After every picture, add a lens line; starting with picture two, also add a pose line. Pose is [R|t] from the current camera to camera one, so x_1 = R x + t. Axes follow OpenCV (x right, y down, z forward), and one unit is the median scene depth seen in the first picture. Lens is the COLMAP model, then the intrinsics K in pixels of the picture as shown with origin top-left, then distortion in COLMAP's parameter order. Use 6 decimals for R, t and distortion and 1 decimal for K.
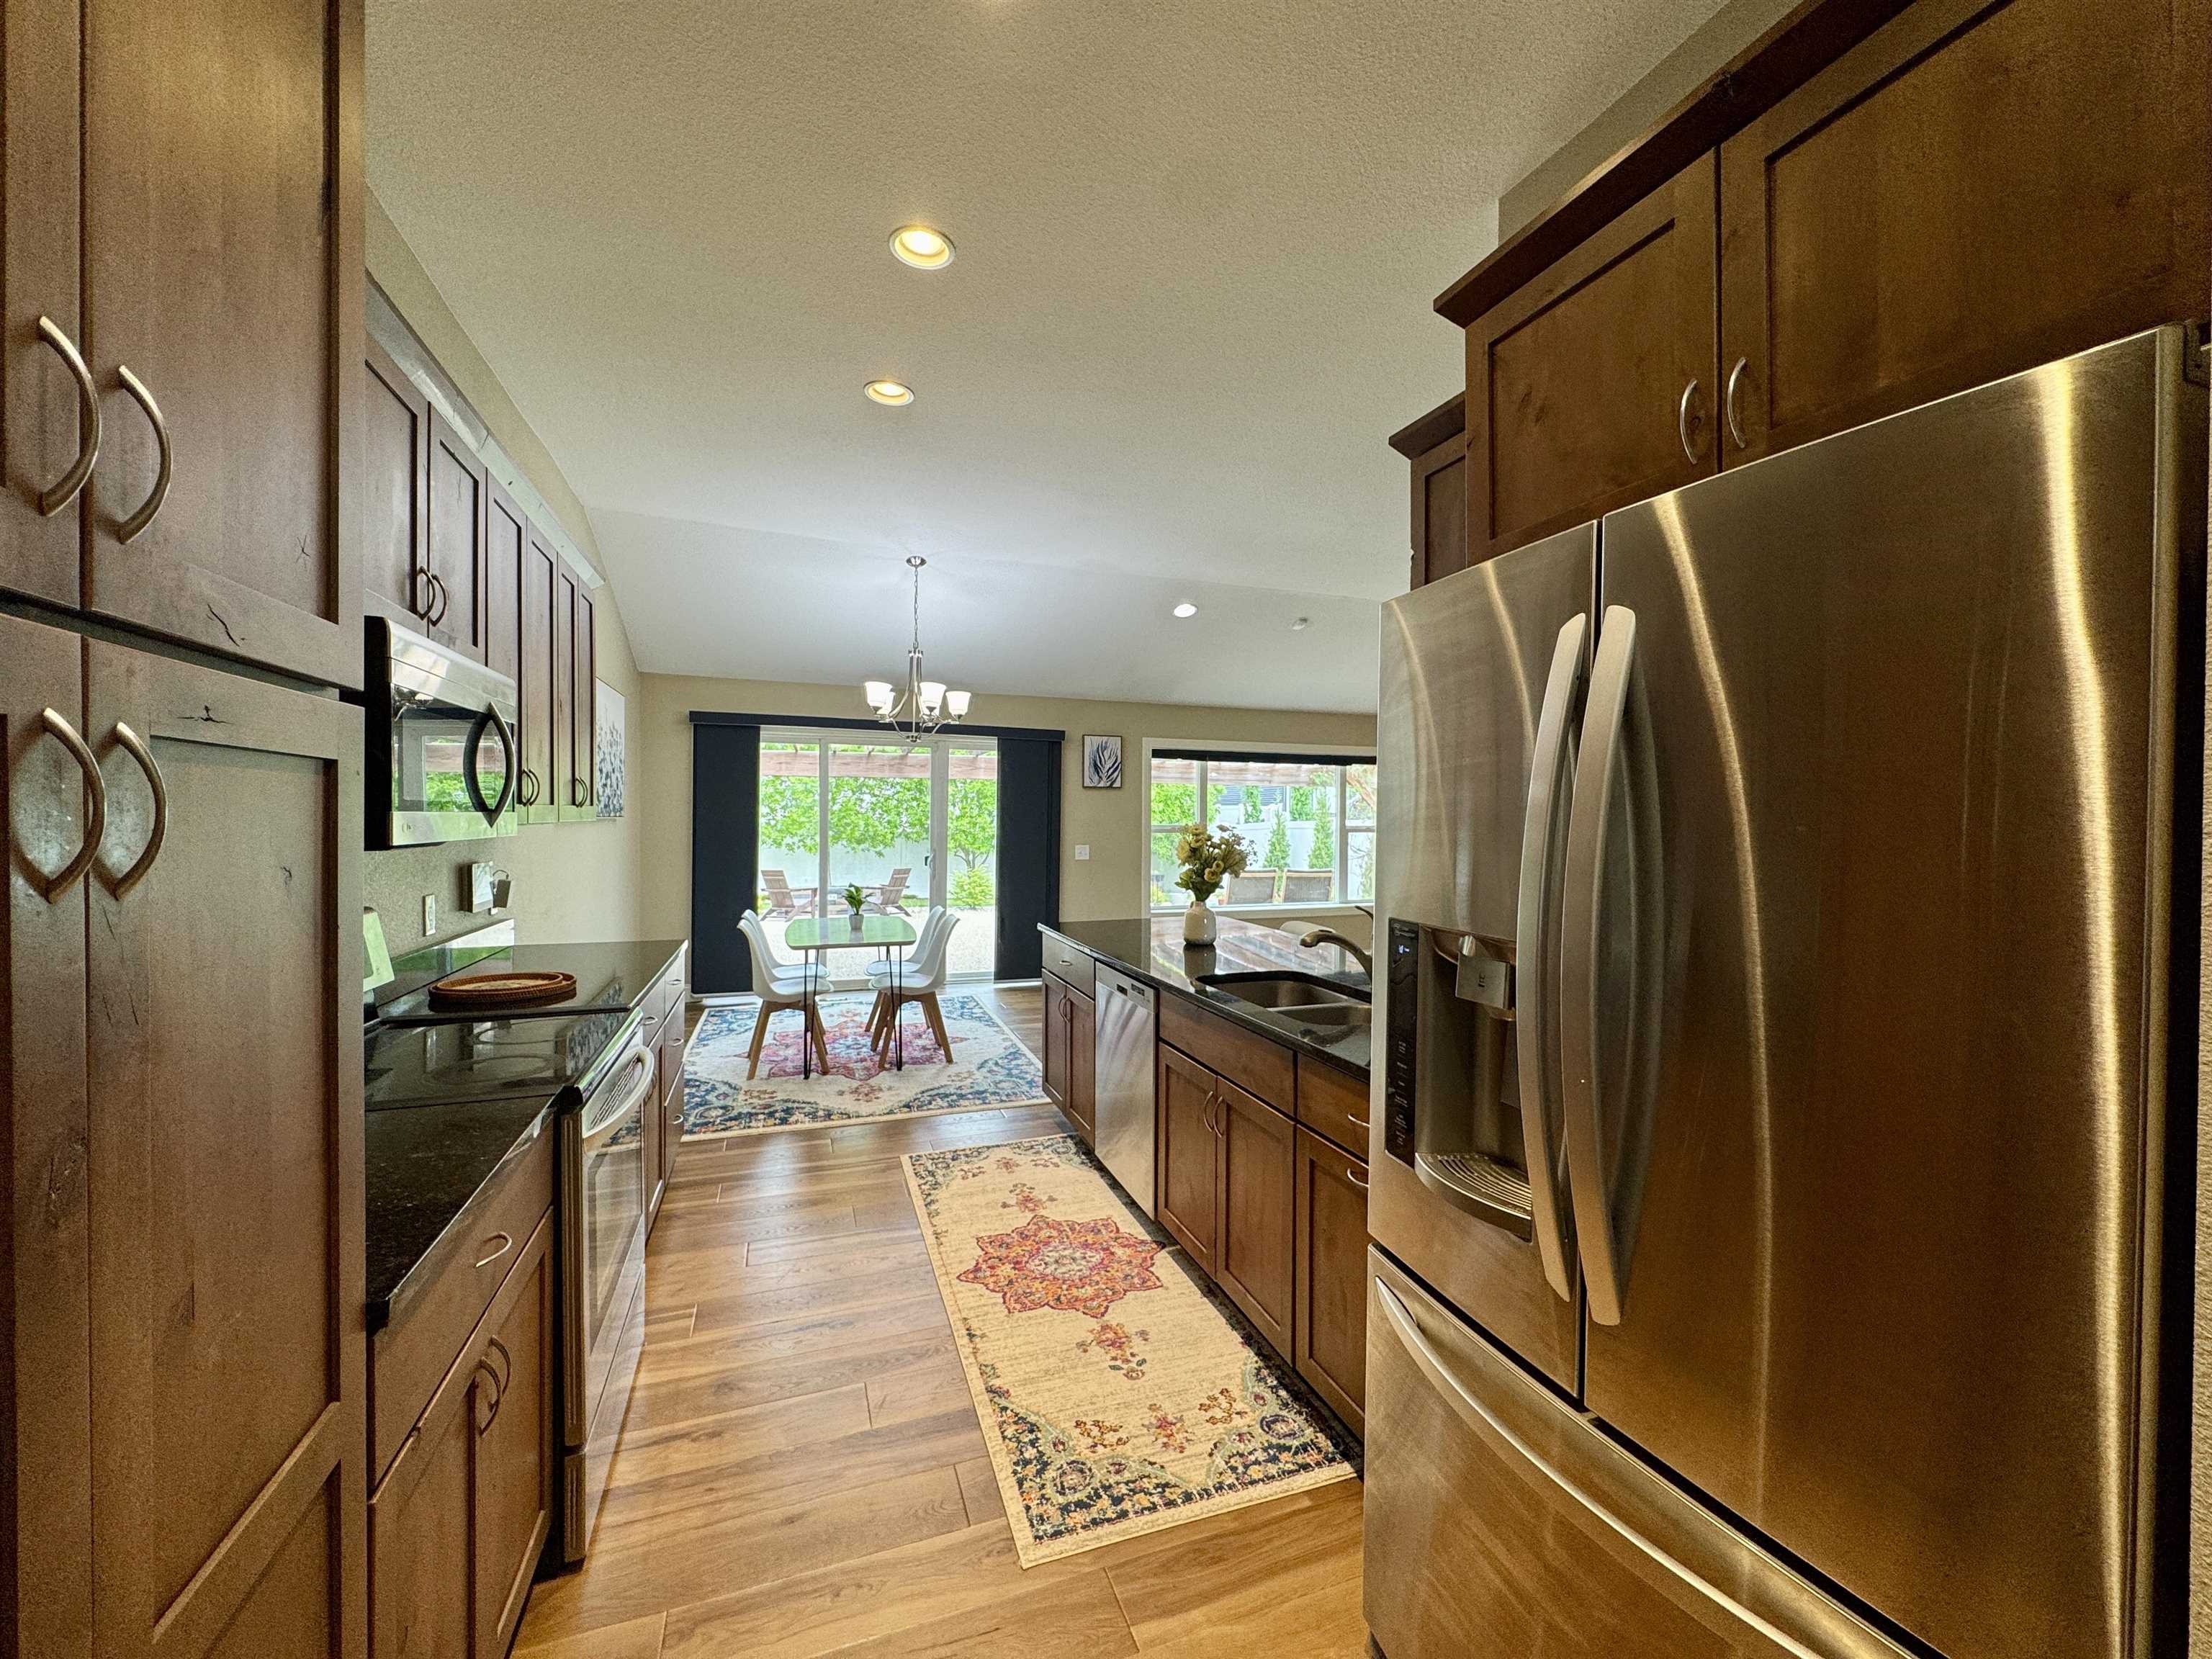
lens RADIAL K [[883.5, 0, 1106.3], [0, 883.5, 826.8], [0, 0, 1]] dist [-0.002964, 0.000472]
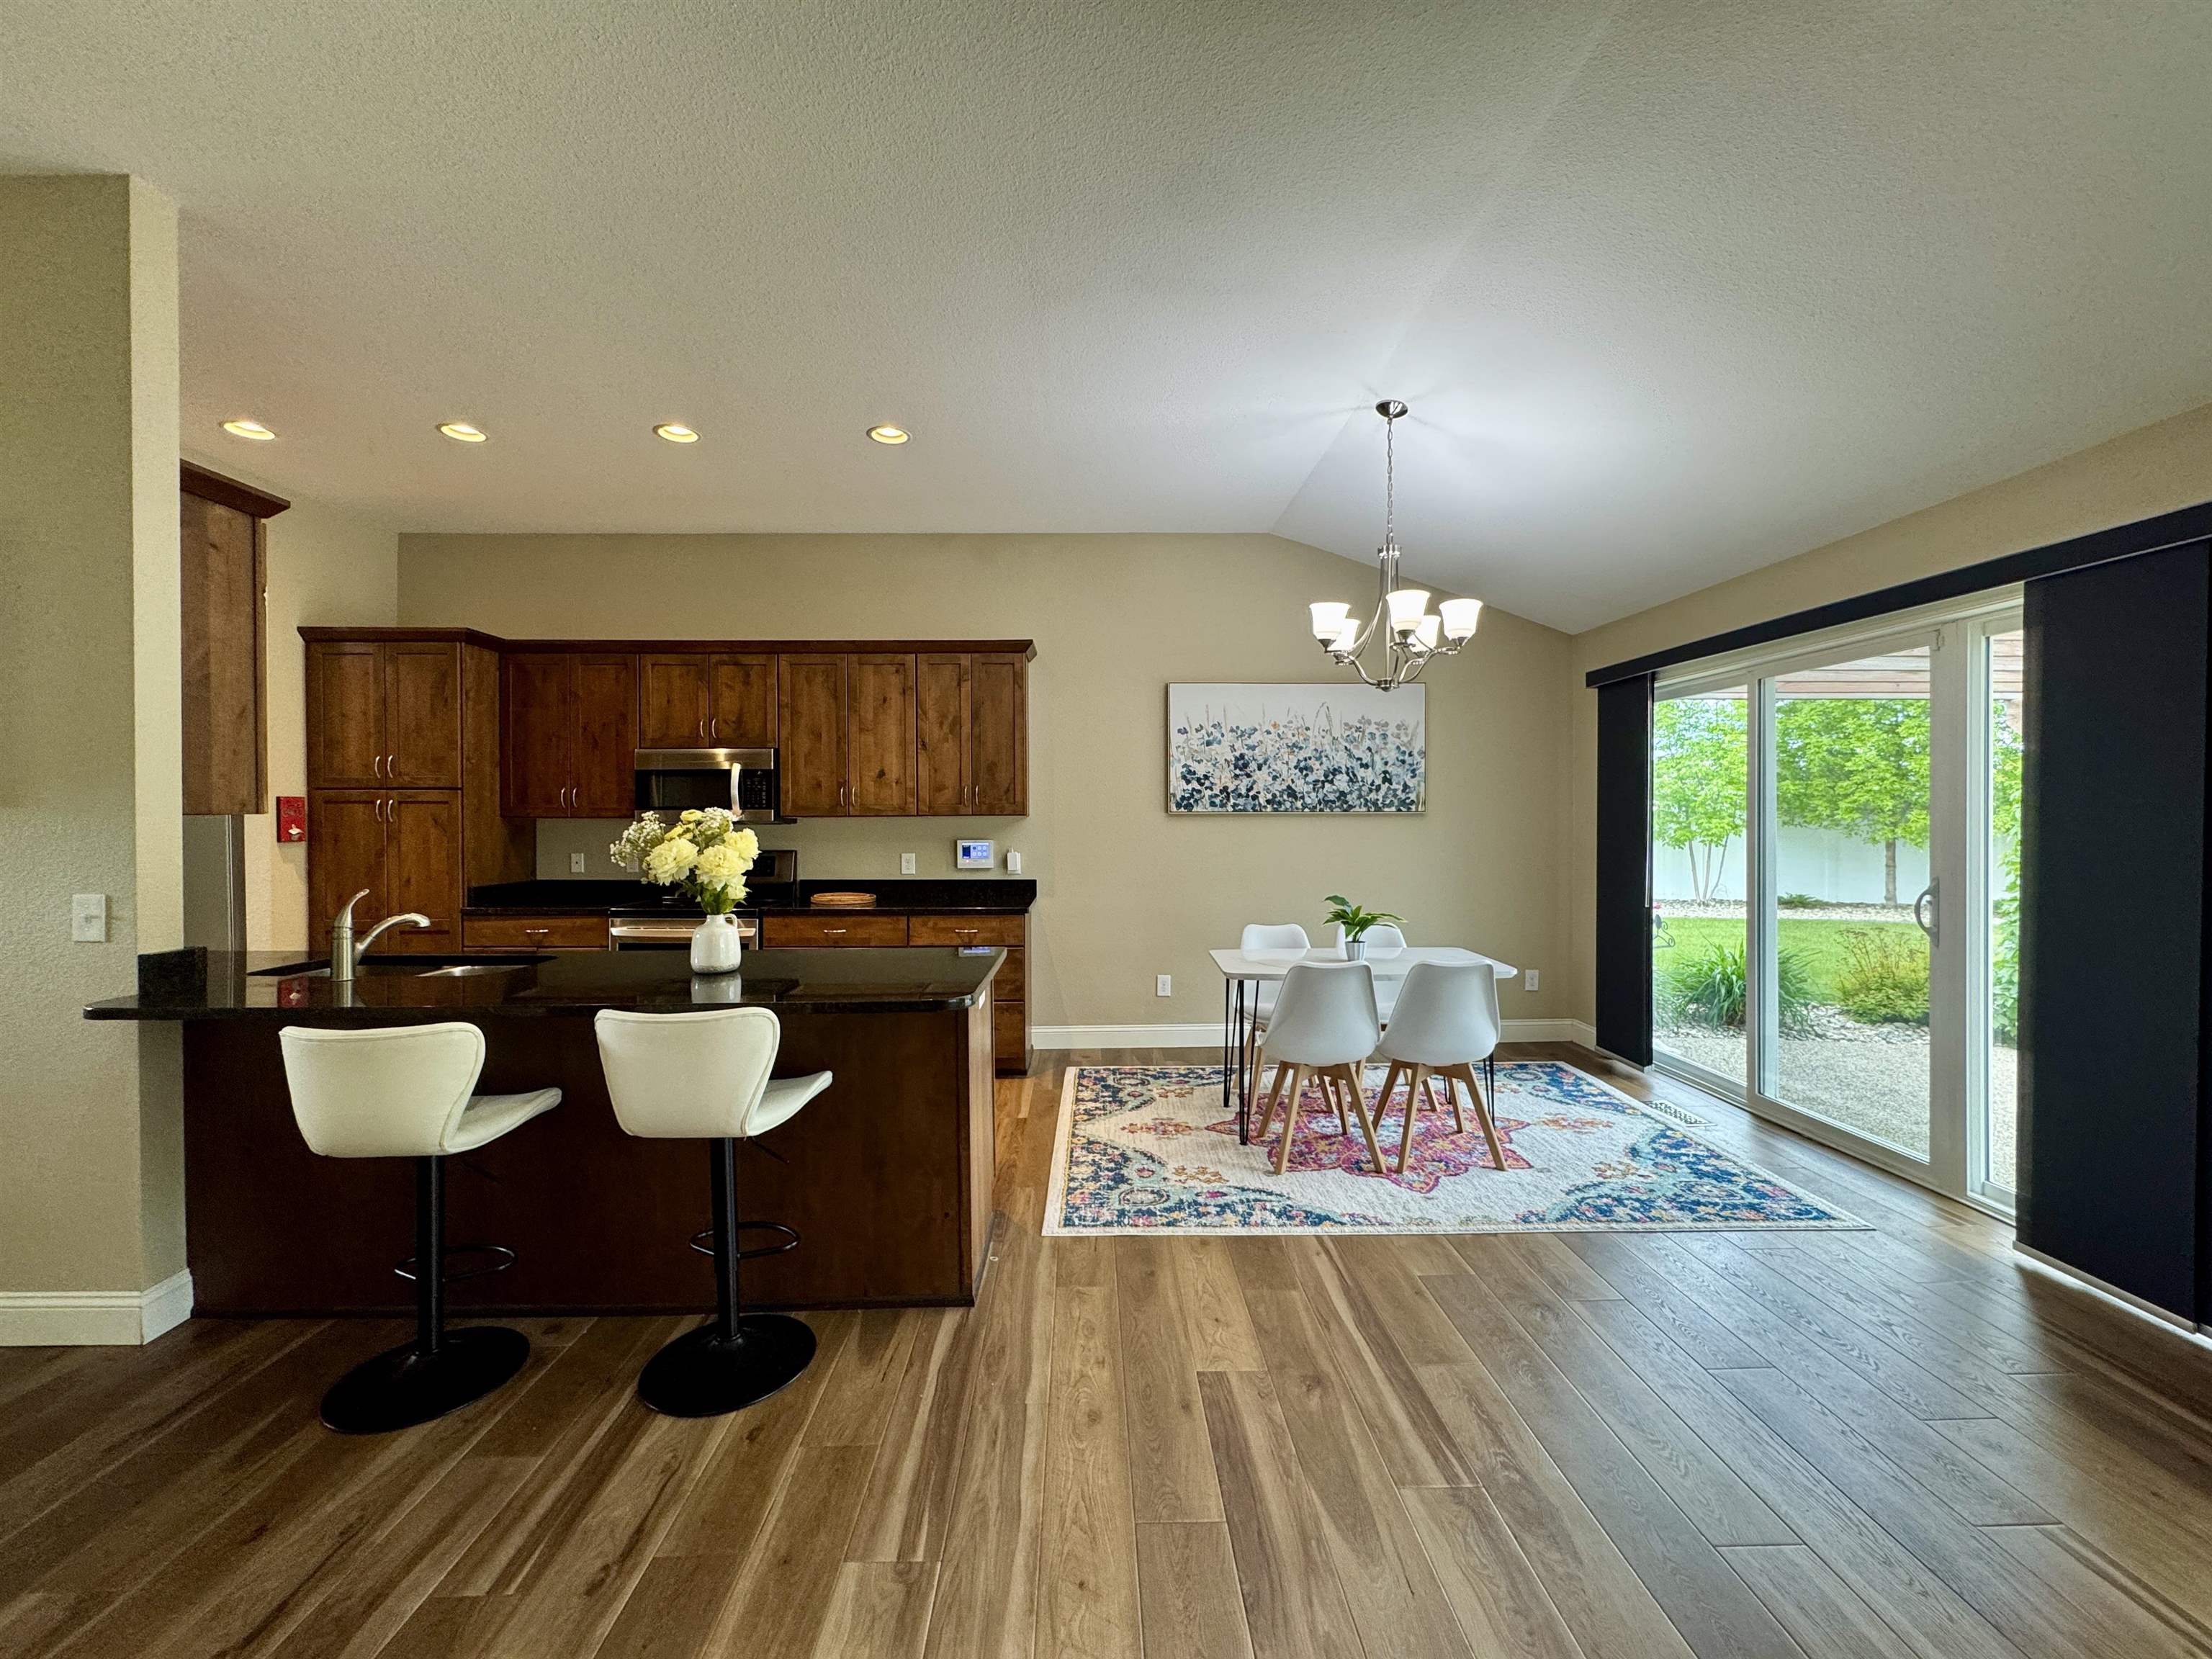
lens RADIAL K [[881.5, 0, 1106.7], [0, 881.5, 827.3], [0, 0, 1]] dist [-0.003433, 0.000593]
pose [[-0.317150, 0.002822, -0.948371, 0.588670], [-0.008517, 0.999947, 0.005824, 0.003330], [0.948337, 0.009925, -0.317109, 1.292495]]
